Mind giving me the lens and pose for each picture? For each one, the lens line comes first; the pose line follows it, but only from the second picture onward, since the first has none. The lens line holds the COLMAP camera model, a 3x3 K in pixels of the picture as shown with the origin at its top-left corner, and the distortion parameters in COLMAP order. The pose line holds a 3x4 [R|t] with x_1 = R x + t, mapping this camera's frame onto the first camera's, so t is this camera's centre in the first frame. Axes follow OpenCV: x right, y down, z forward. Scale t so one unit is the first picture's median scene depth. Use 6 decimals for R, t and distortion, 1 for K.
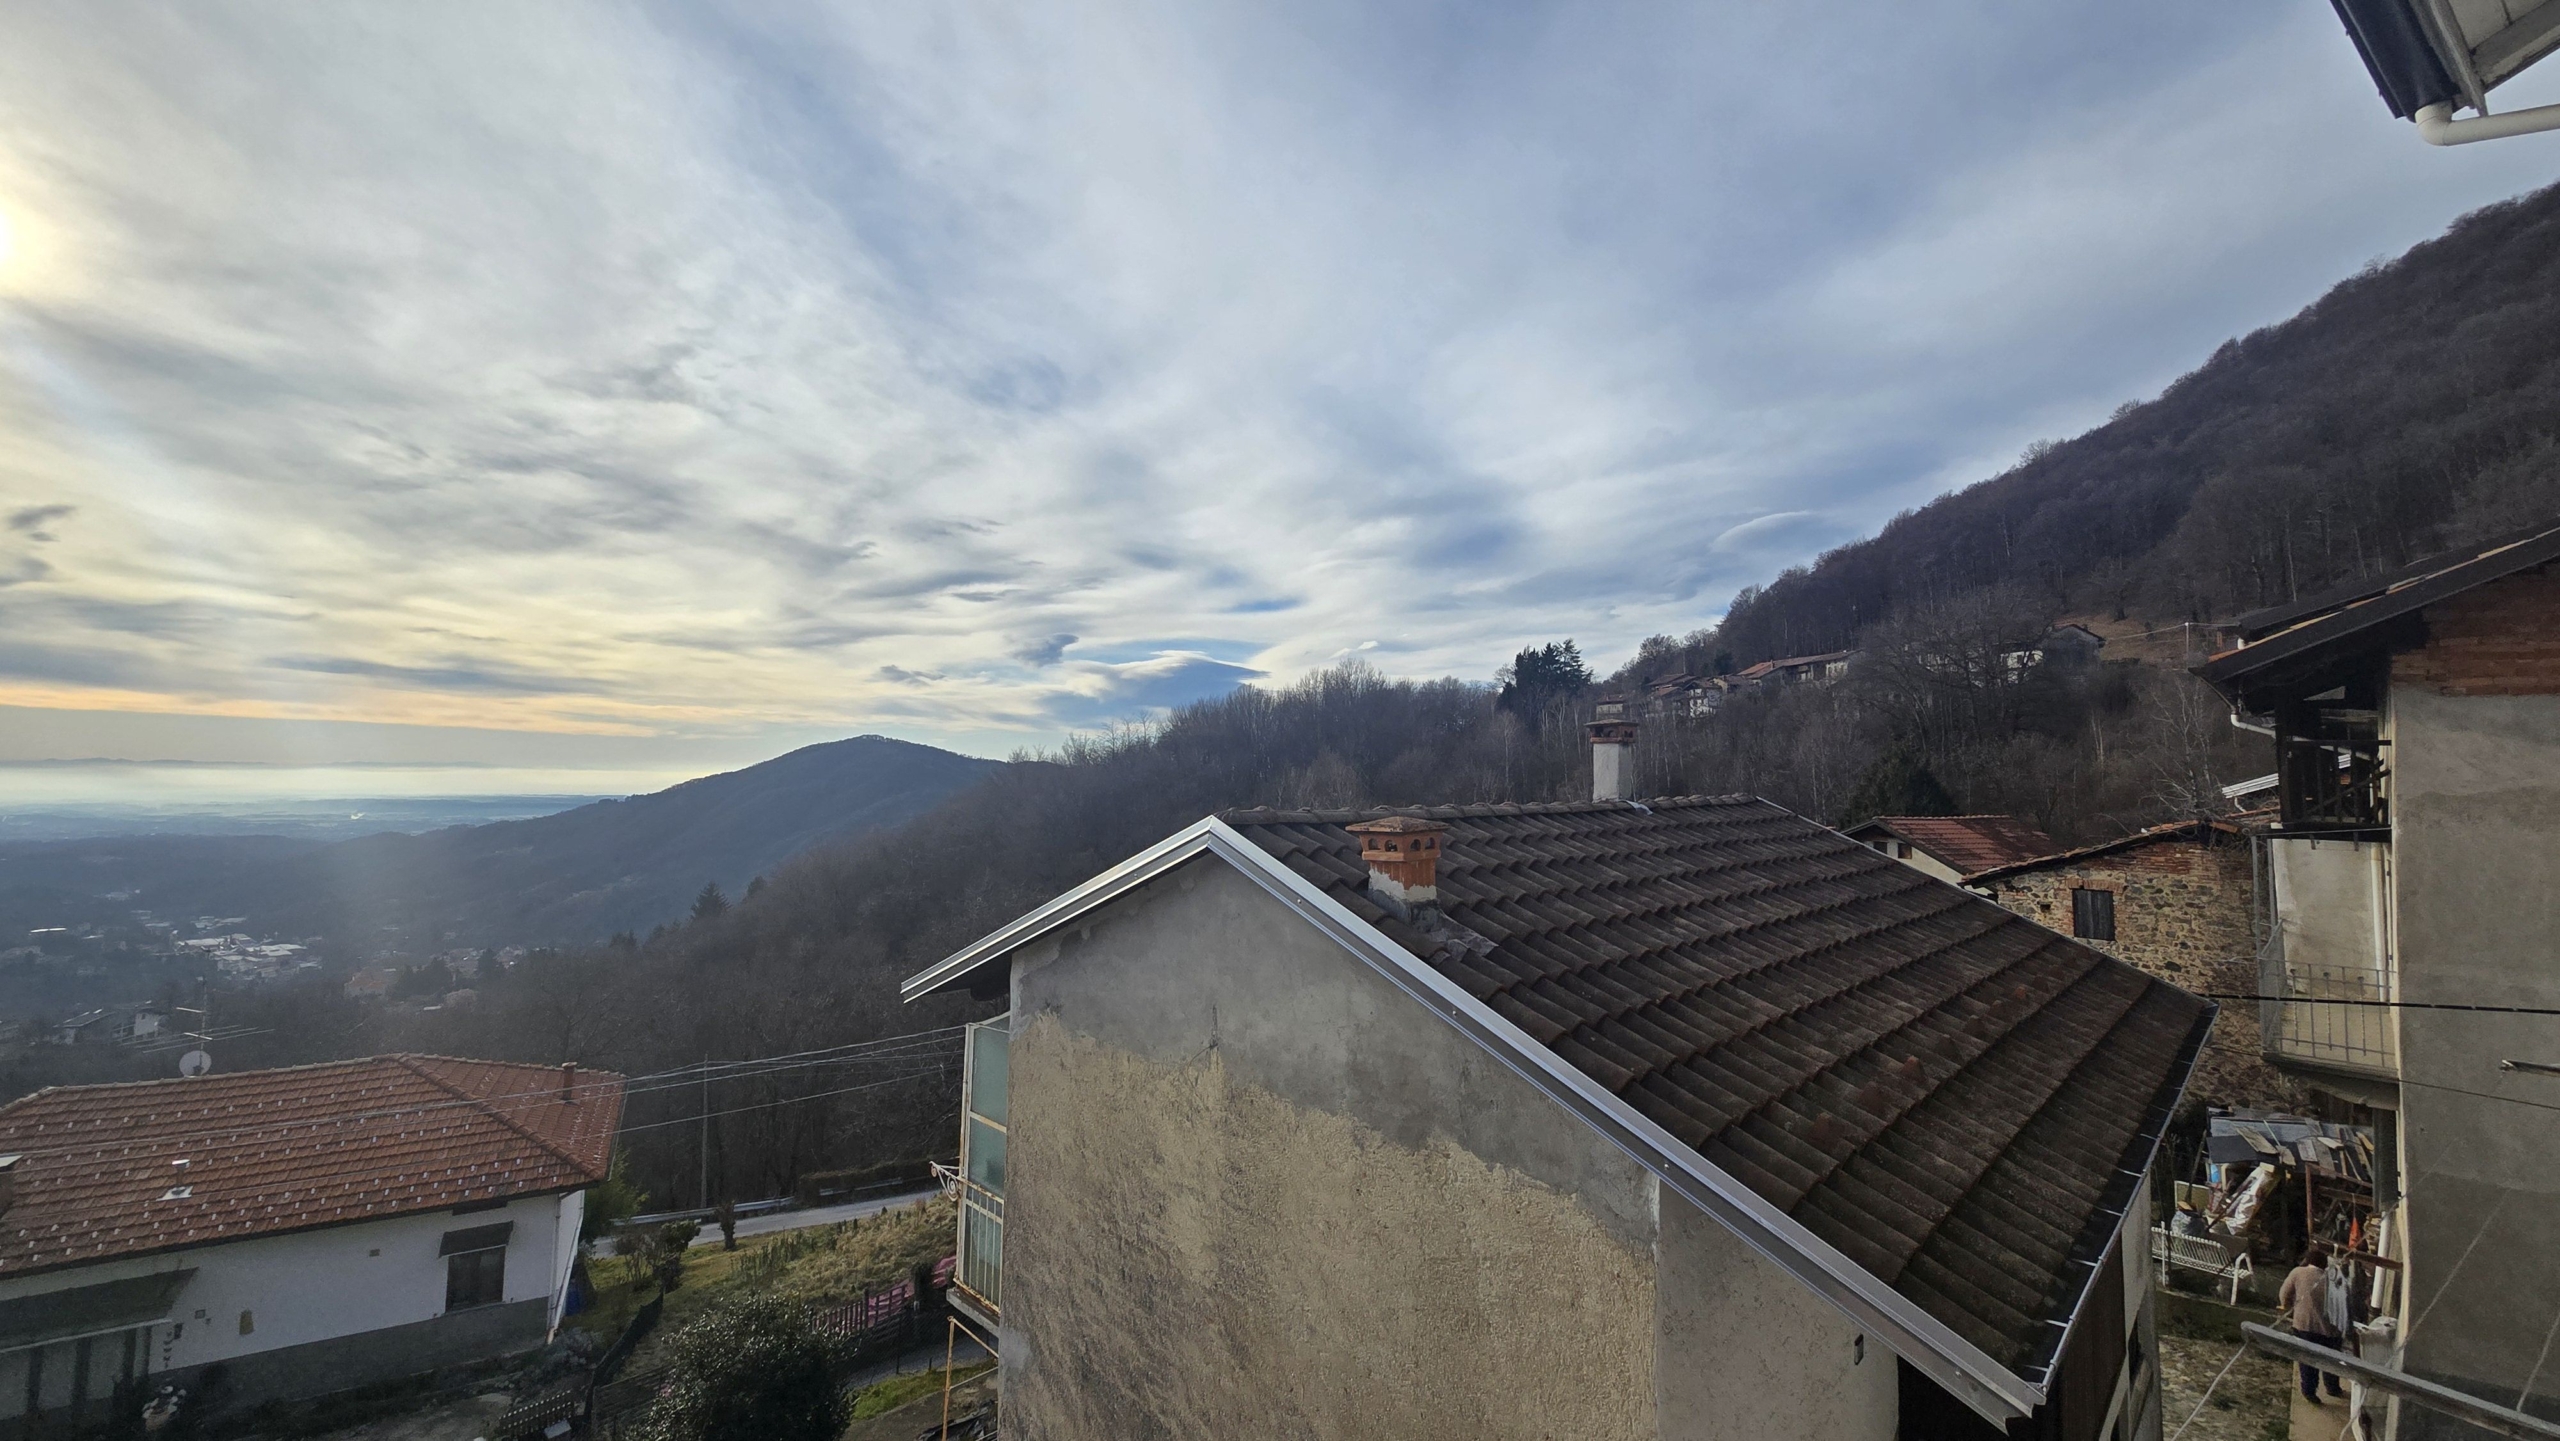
lens RADIAL K [[1053.2, 0, 1285.1], [0, 1053.2, 696.3], [0, 0, 1]] dist [-0.009041, 0.001106]
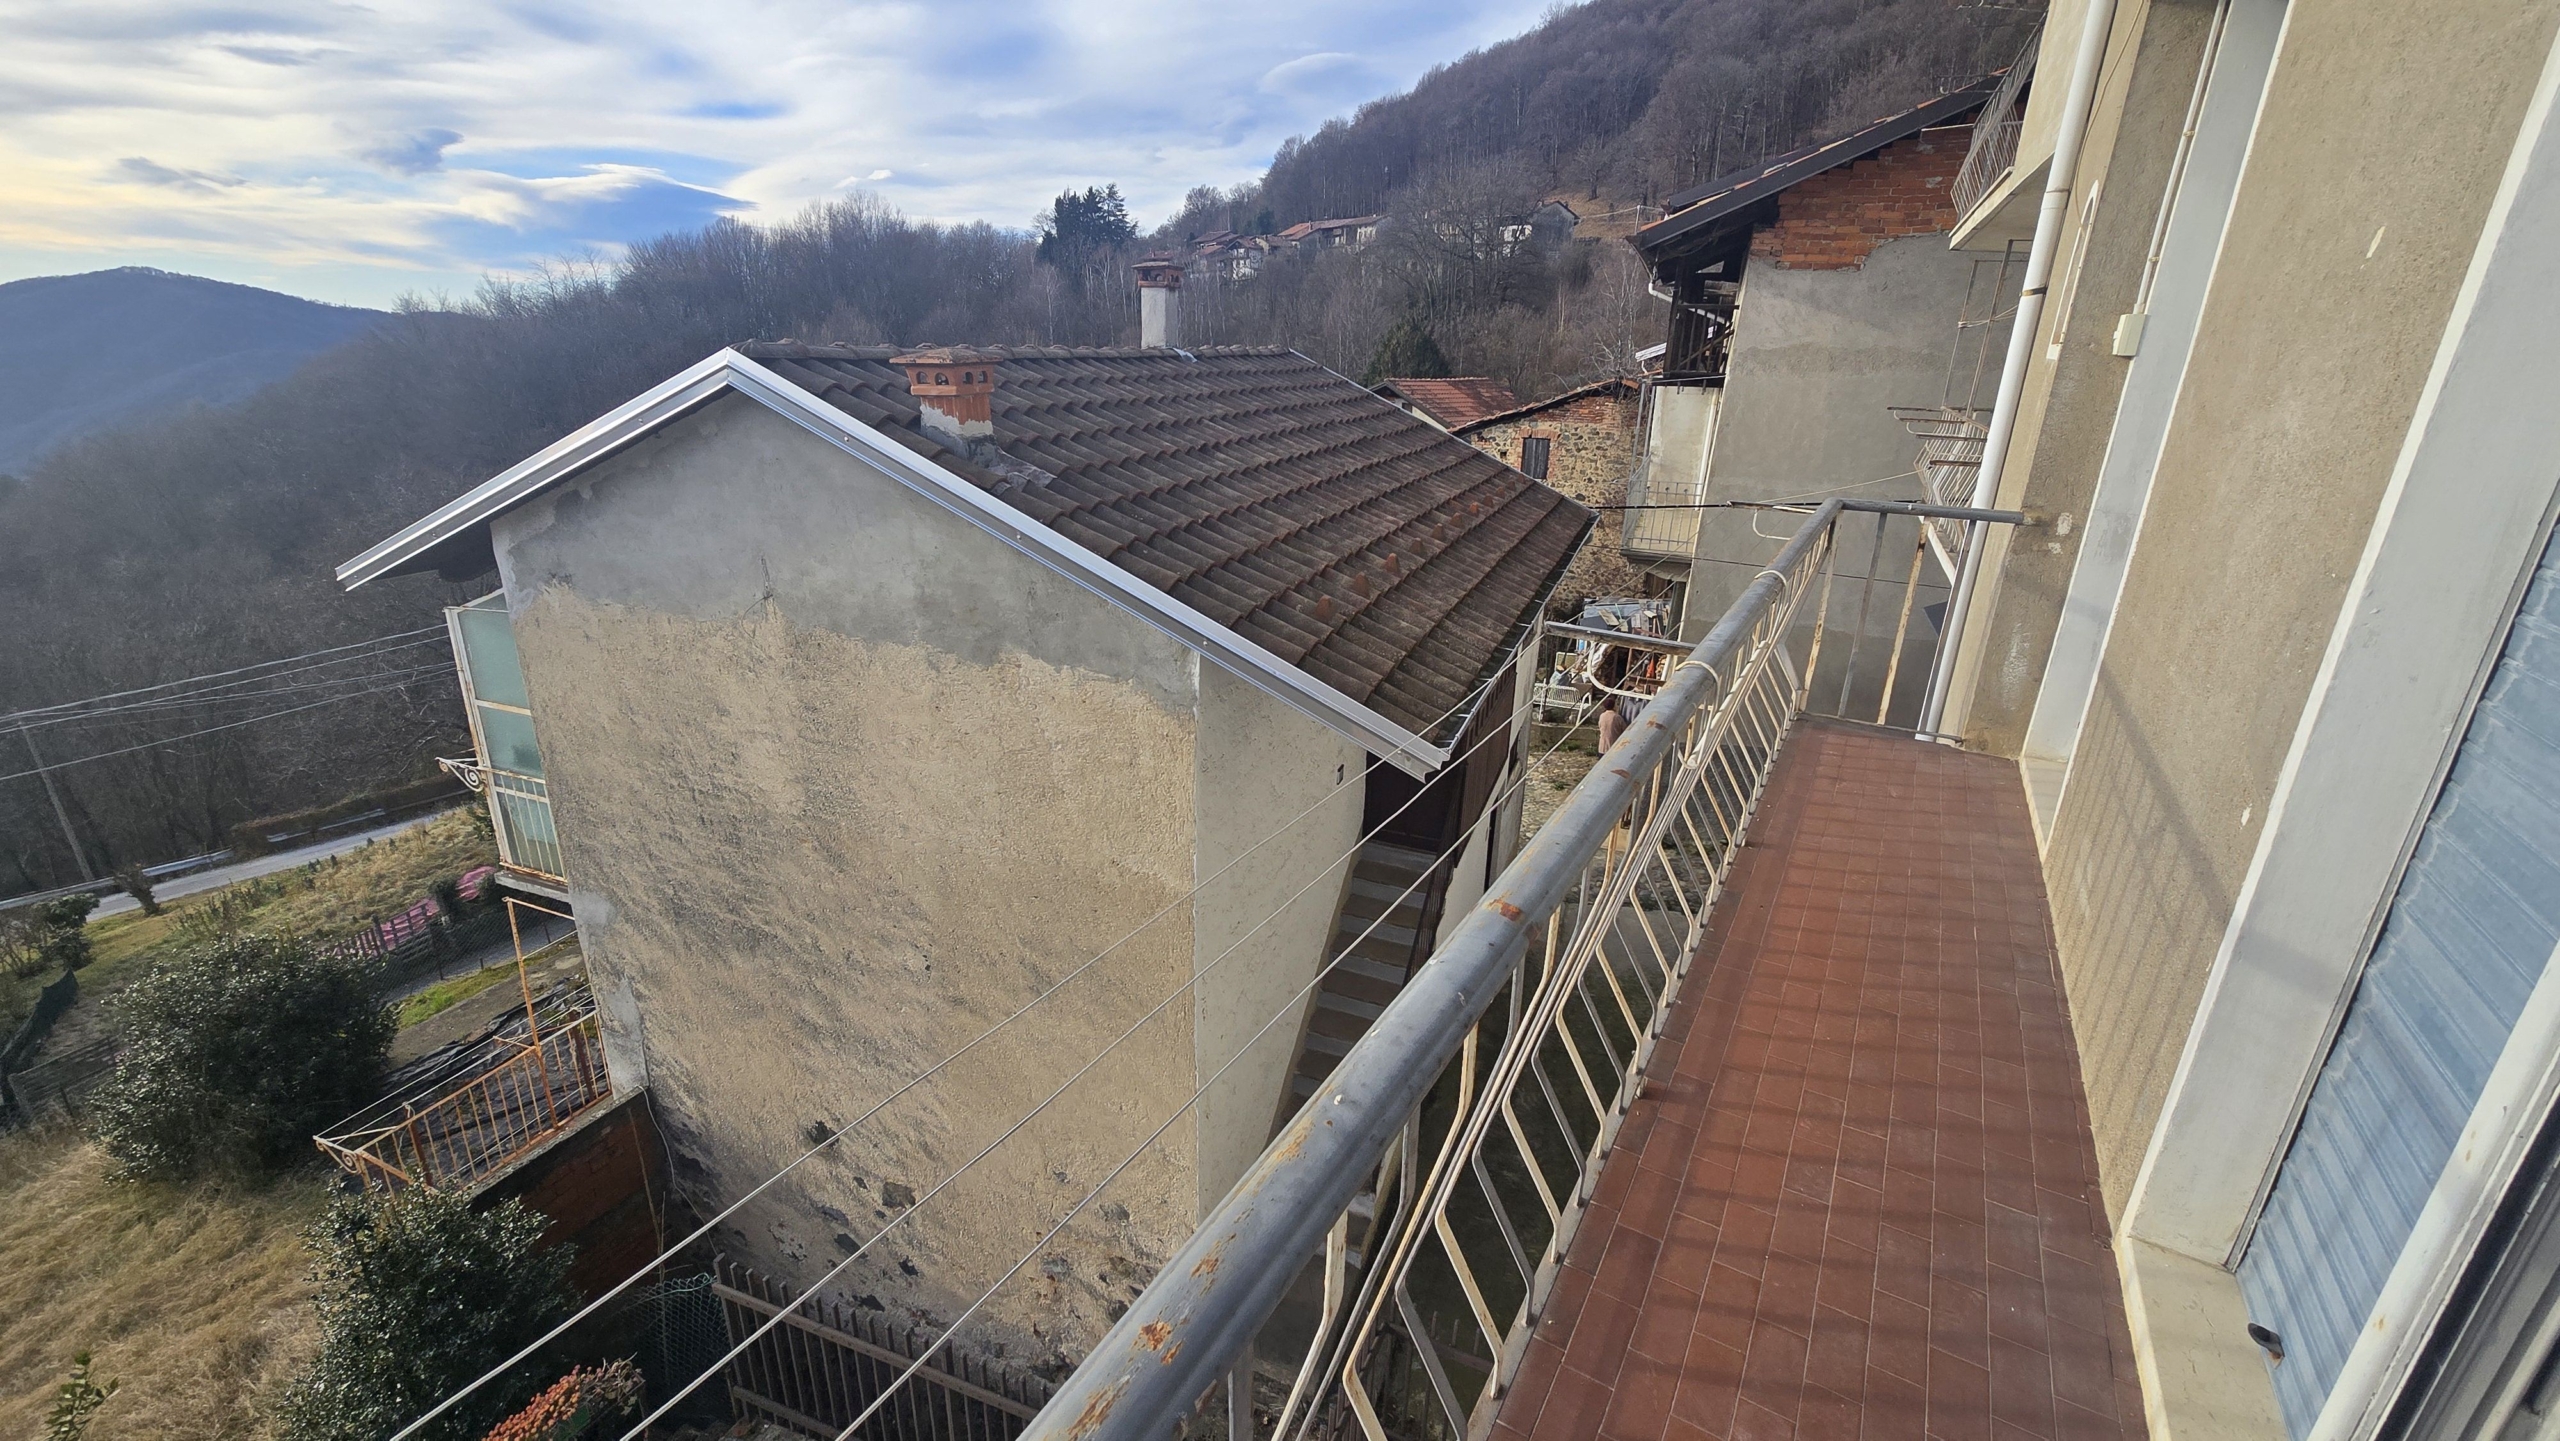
lens RADIAL K [[1053.2, 0, 1293.2], [0, 1053.2, 720.2], [0, 0, 1]] dist [-0.009041, 0.001106]
pose [[0.911883, -0.119489, 0.392672, -0.007060], [-0.049843, 0.917371, 0.394901, 0.009634], [-0.407412, -0.379676, 0.830579, -0.018637]]
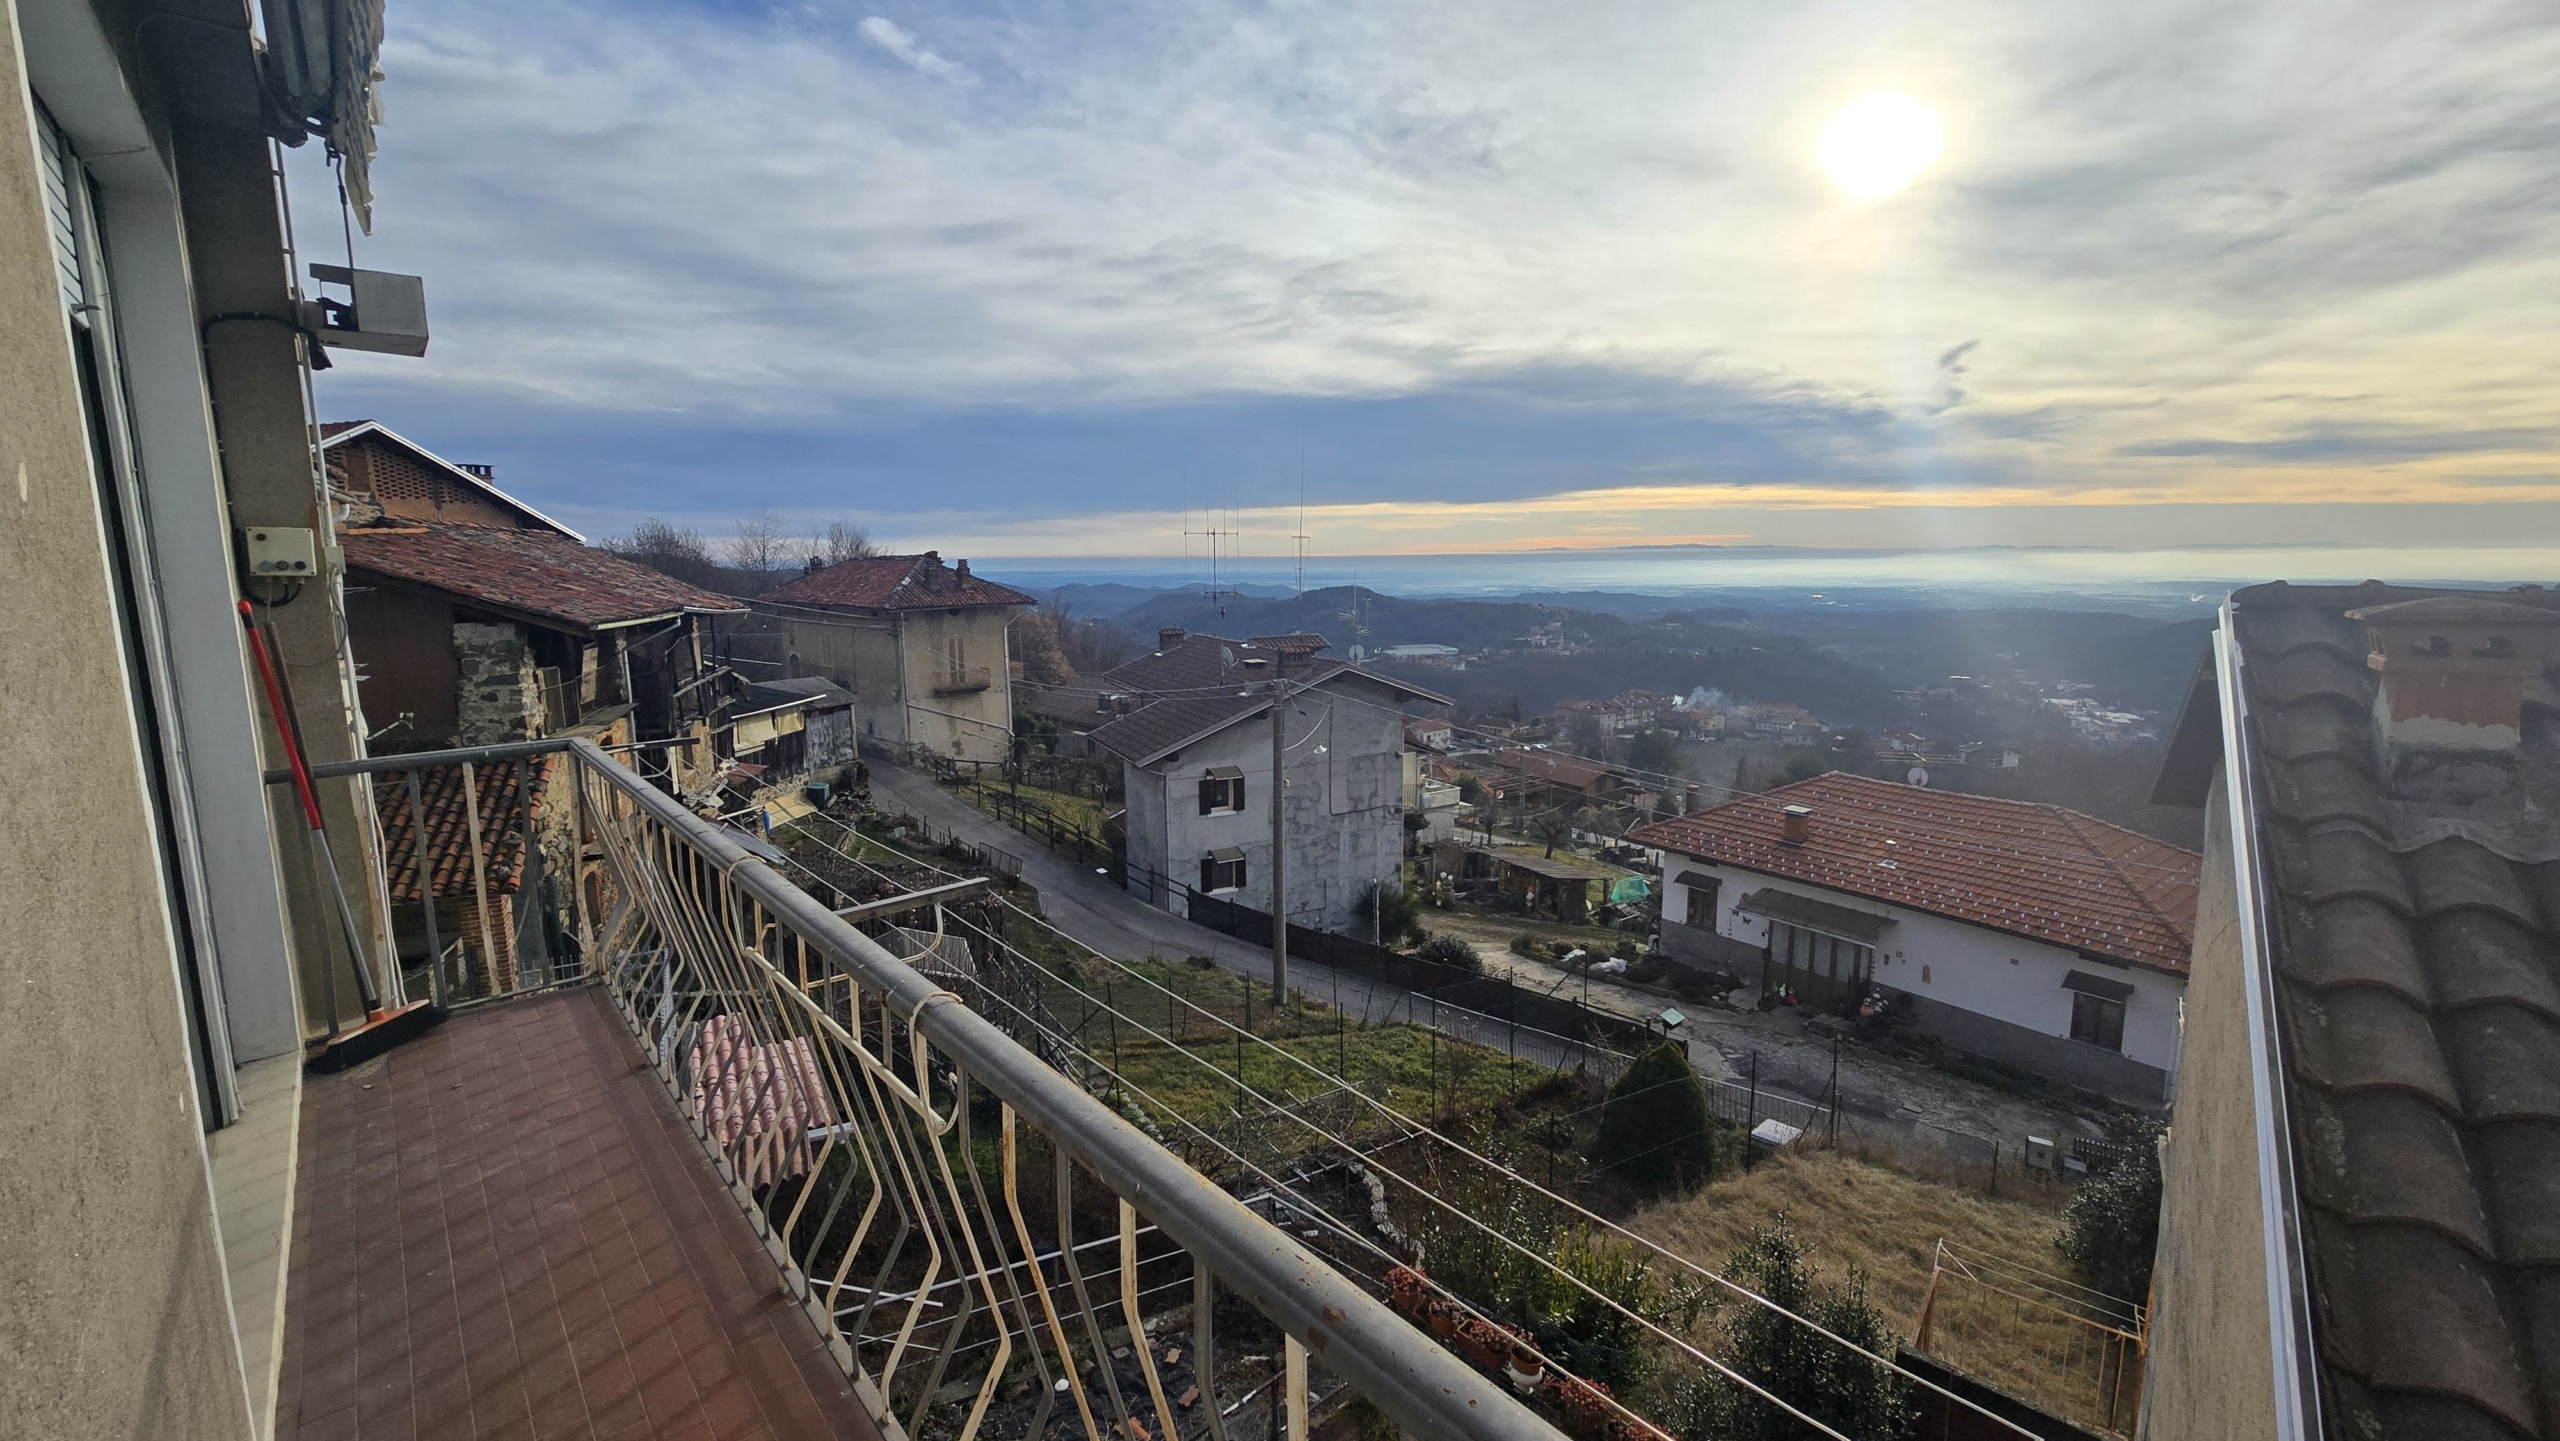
lens RADIAL K [[1053.2, 0, 1272.0], [0, 1053.2, 725.3], [0, 0, 1]] dist [-0.009041, 0.001106]
pose [[0.088801, 0.149865, -0.984711, 0.187235], [0.081585, 0.984200, 0.157145, 0.013625], [0.992702, -0.094293, 0.075171, 0.102983]]
